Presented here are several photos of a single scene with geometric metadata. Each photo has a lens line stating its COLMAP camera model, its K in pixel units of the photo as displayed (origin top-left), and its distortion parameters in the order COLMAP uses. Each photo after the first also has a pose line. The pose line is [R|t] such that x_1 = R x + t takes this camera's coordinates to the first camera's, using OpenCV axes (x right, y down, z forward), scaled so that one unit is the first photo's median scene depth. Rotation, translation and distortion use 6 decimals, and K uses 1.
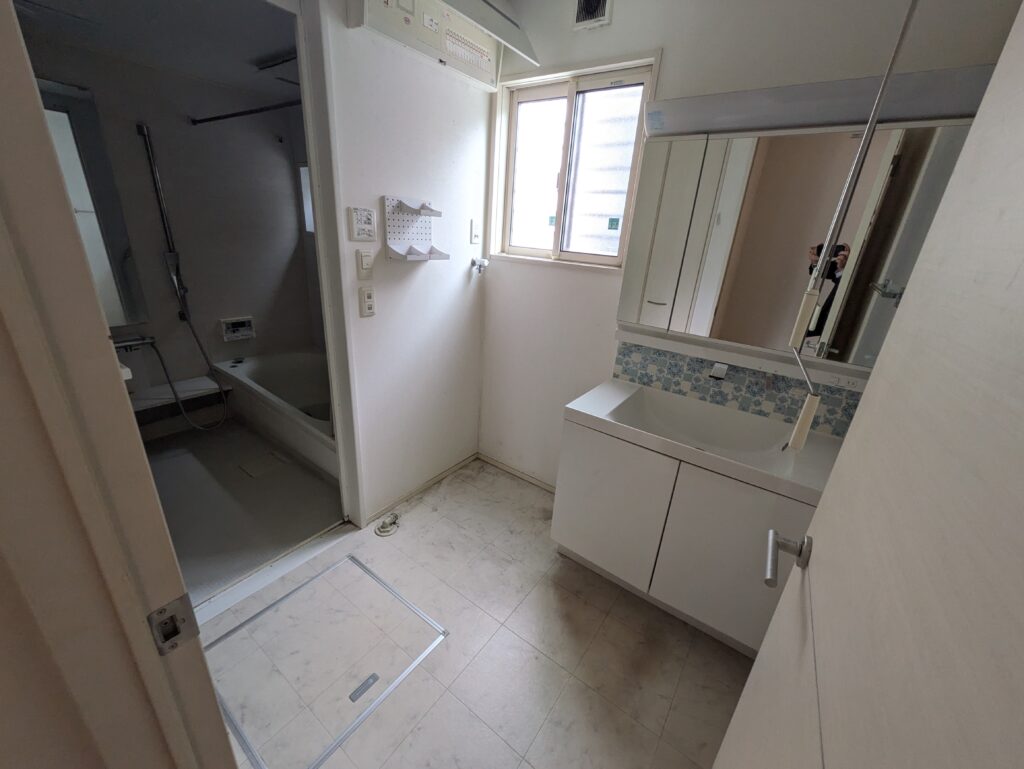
lens RADIAL K [[406.1, 0, 512.0], [0, 406.1, 384.5], [0, 0, 1]] dist [-0.003700, 0.000682]
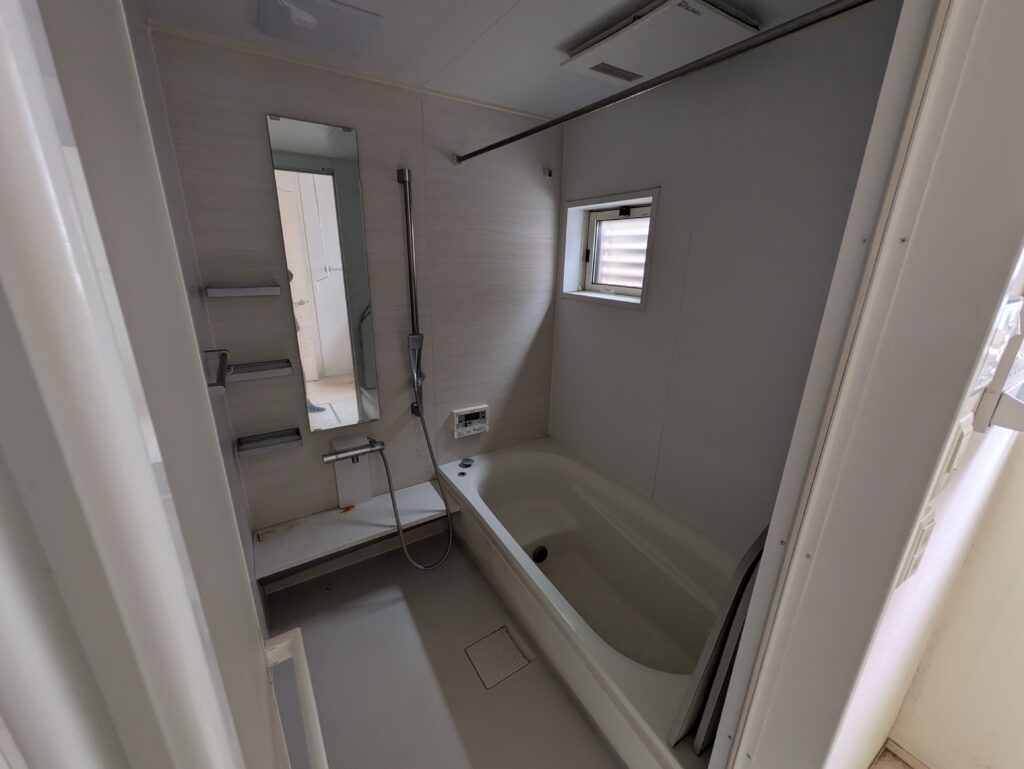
lens RADIAL K [[407.4, 0, 512.0], [0, 407.4, 384.5], [0, 0, 1]] dist [0.032368, 0.000125]
pose [[0.925103, 0.074308, -0.372376, -0.337909], [-0.097352, 0.994301, -0.043441, -0.190246], [0.367026, 0.076439, 0.927065, 0.325031]]
